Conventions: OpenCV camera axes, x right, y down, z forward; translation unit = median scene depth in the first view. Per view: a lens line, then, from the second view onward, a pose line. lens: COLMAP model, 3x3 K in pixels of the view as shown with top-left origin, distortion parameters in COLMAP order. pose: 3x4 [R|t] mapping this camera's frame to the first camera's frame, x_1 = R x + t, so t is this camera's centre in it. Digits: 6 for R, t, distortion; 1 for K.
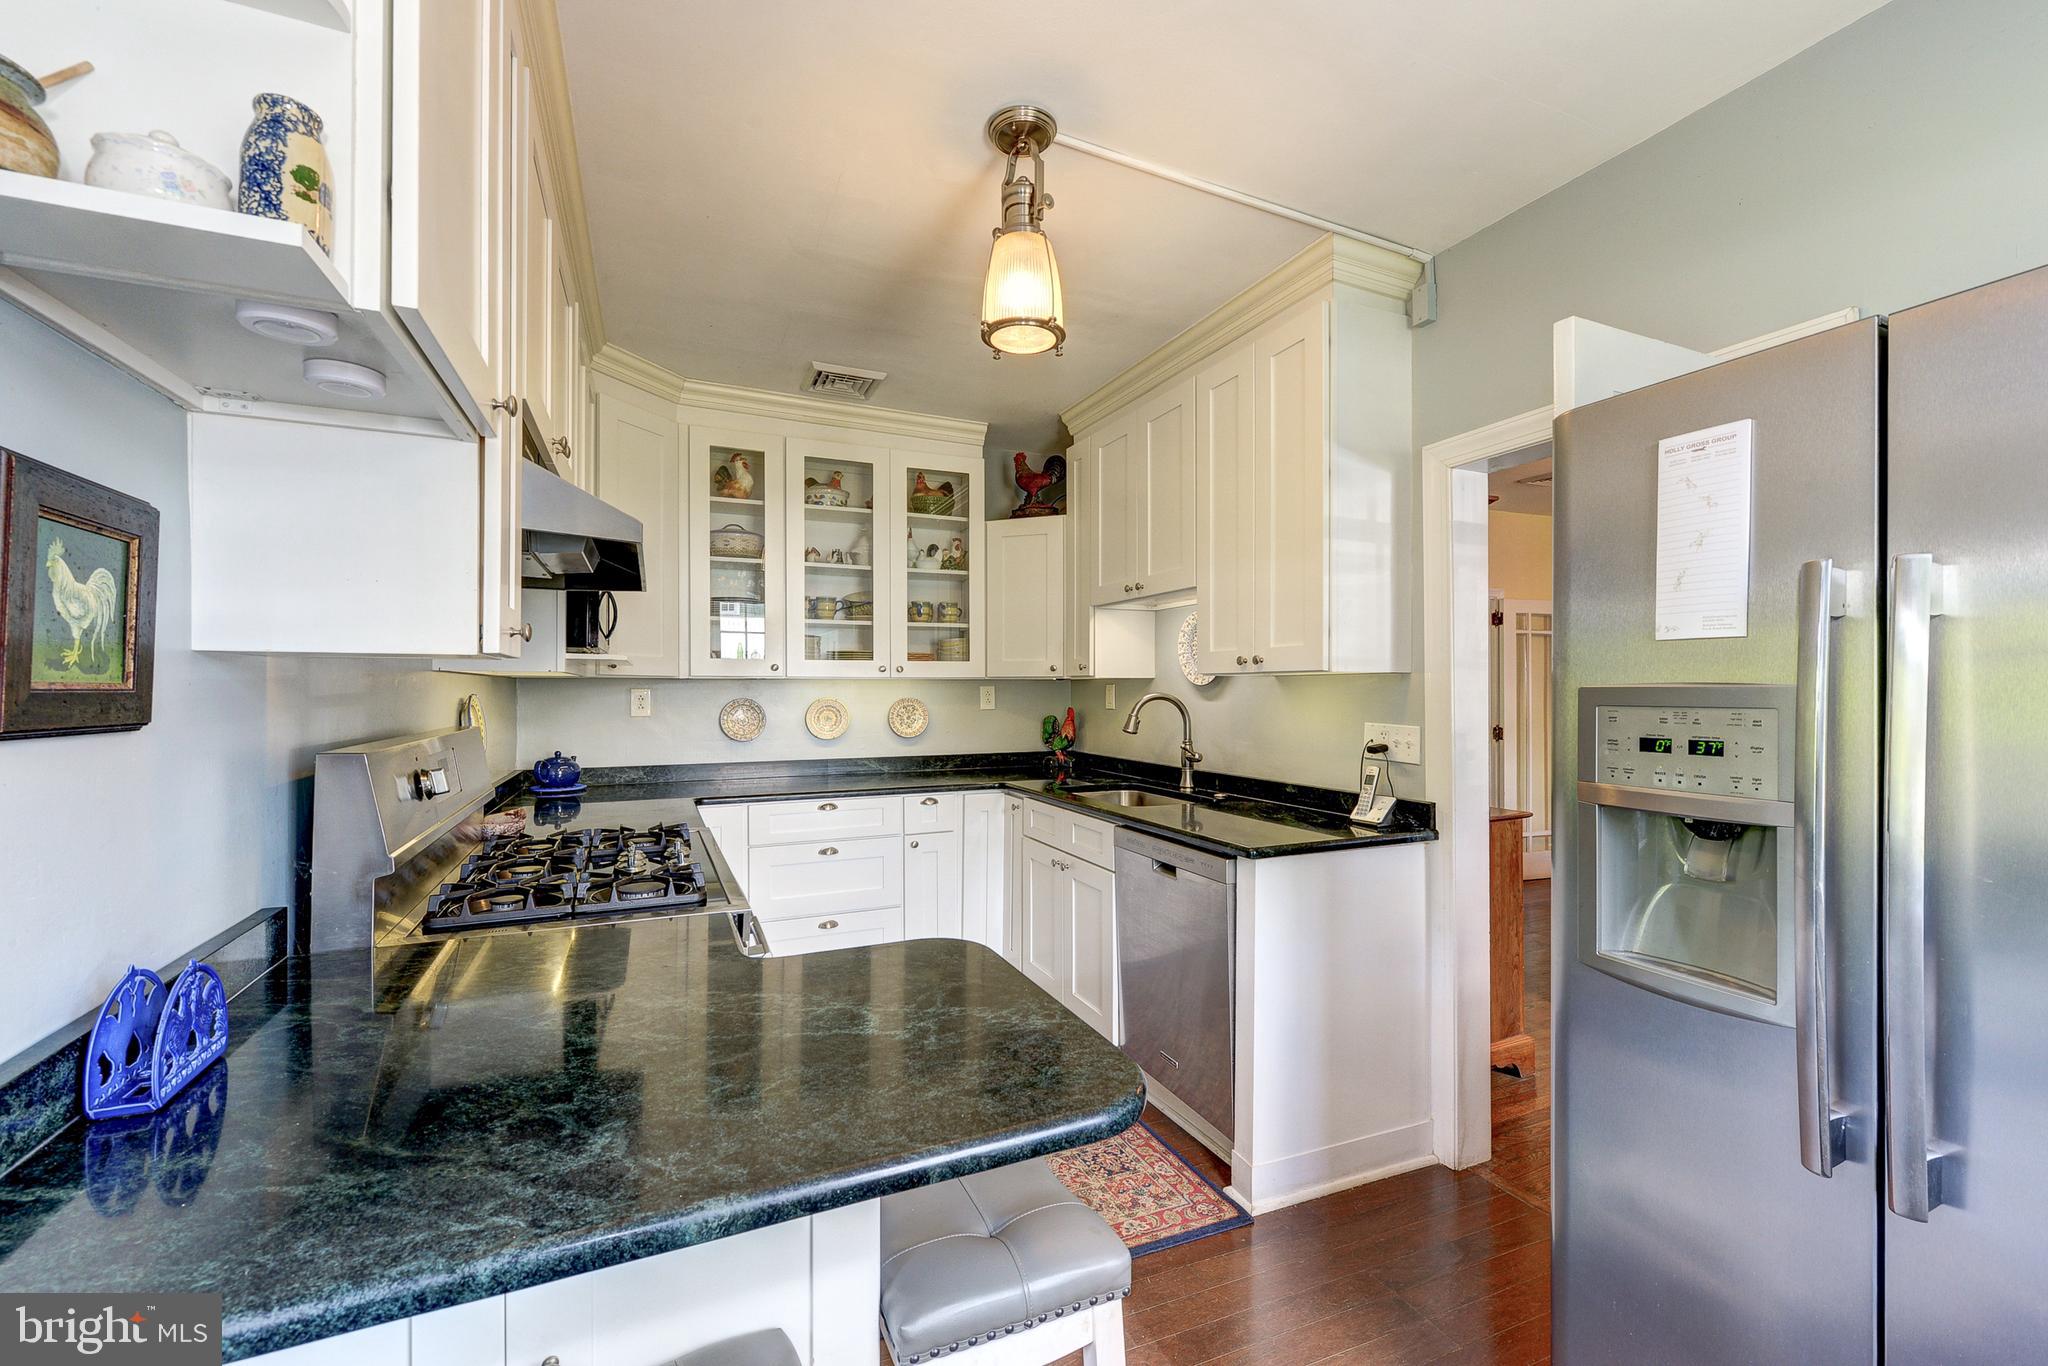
lens RADIAL K [[840.8, 0, 1024.8], [0, 840.8, 680.6], [0, 0, 1]] dist [0.006979, -0.003217]
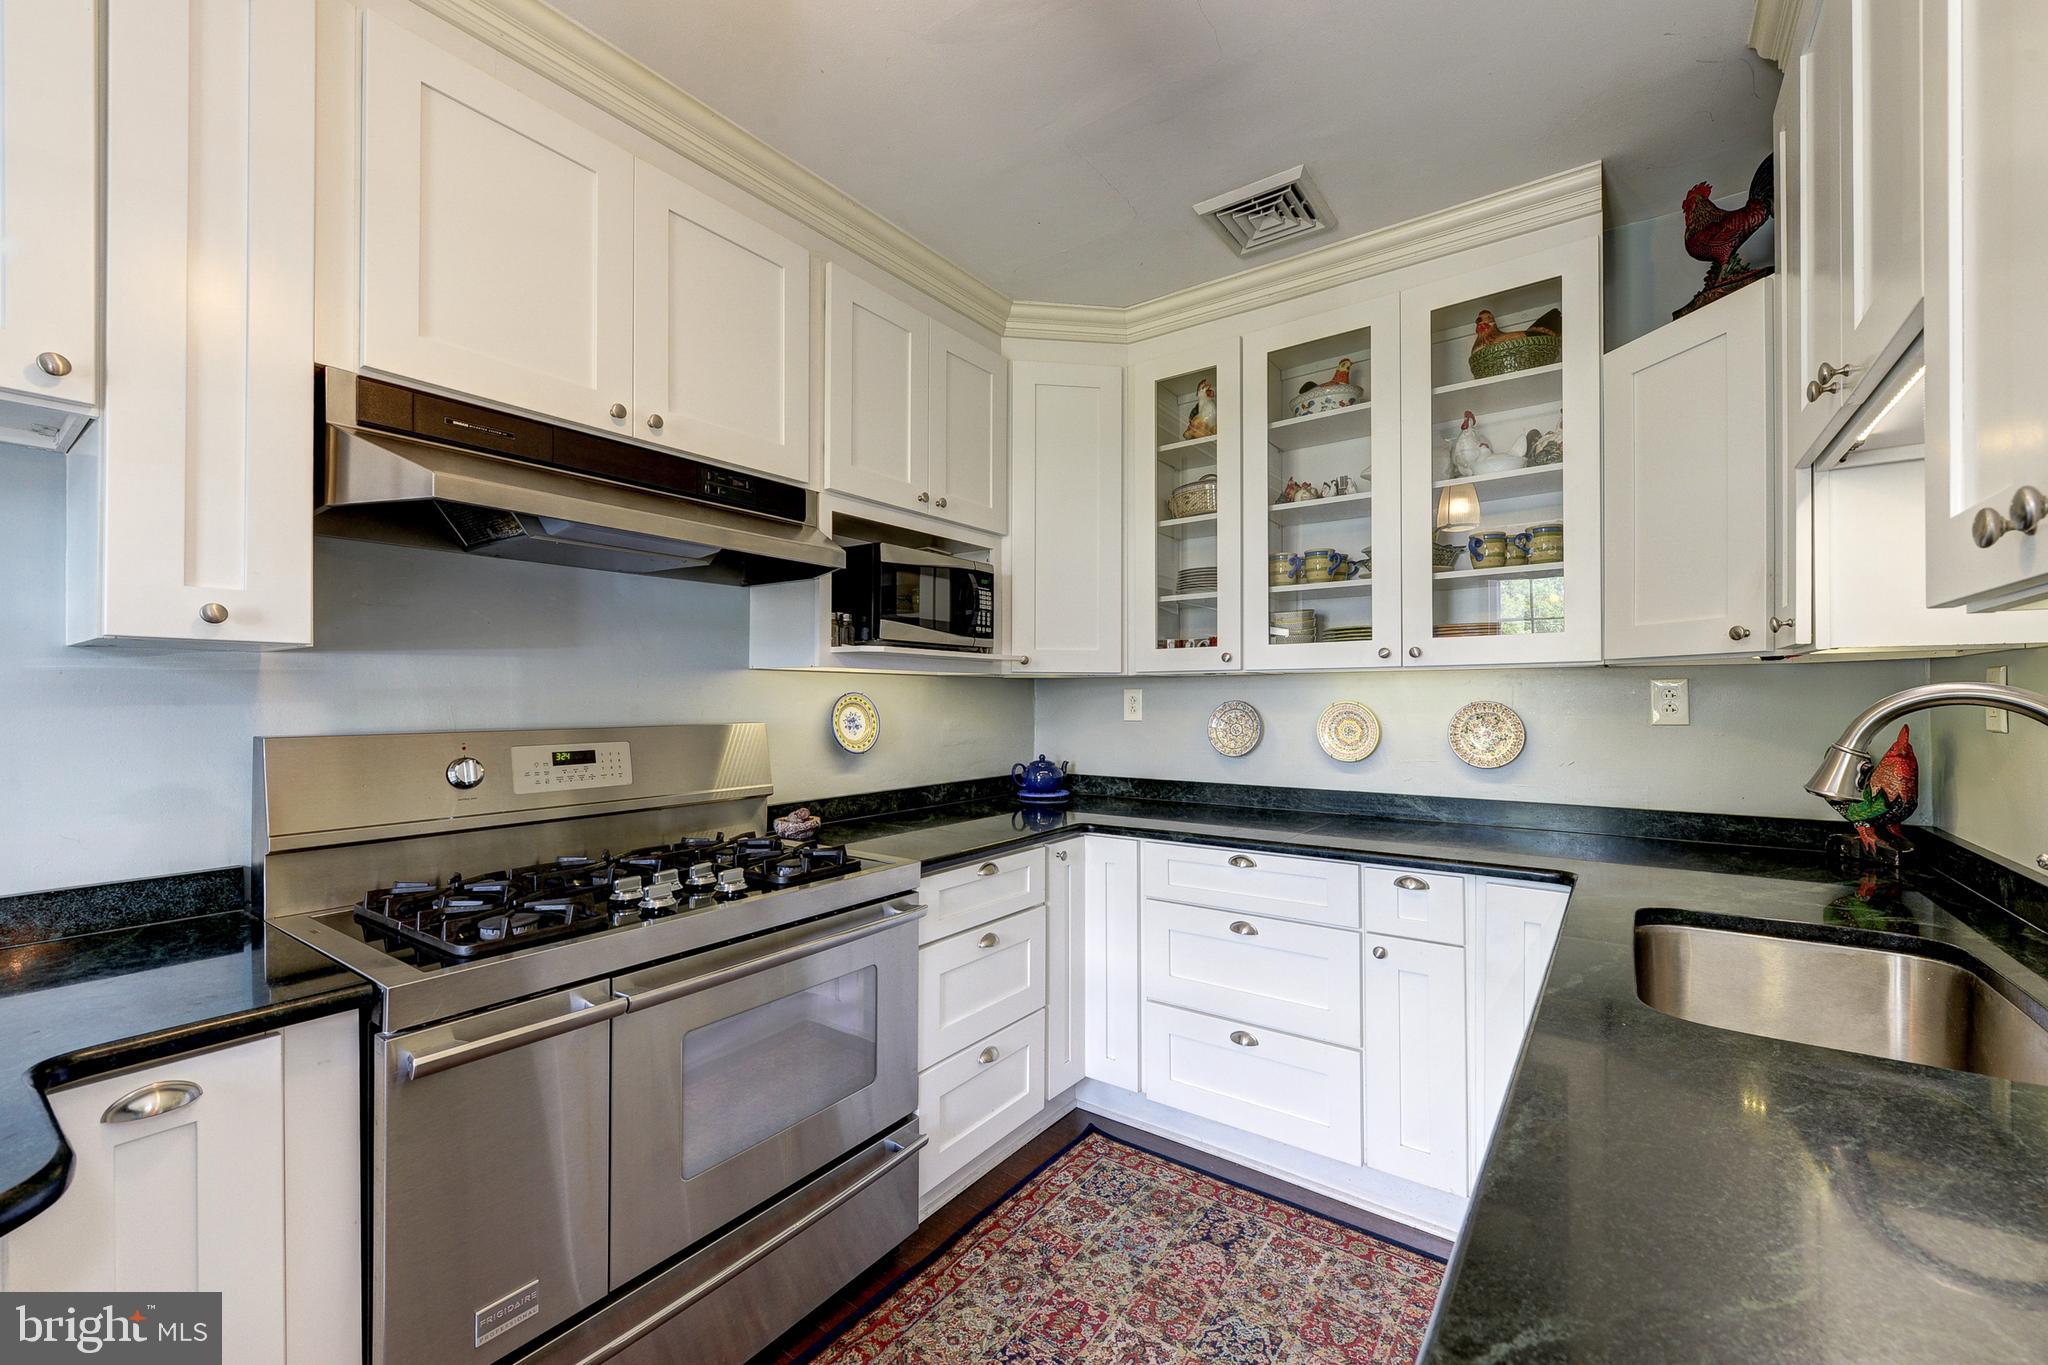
lens RADIAL K [[840.8, 0, 964.7], [0, 840.8, 686.3], [0, 0, 1]] dist [0.006979, -0.003217]
pose [[0.499331, -0.011903, -0.866329, 0.215840], [0.009977, 0.999918, -0.007988, 0.012895], [0.866354, -0.004655, 0.499409, 0.436232]]
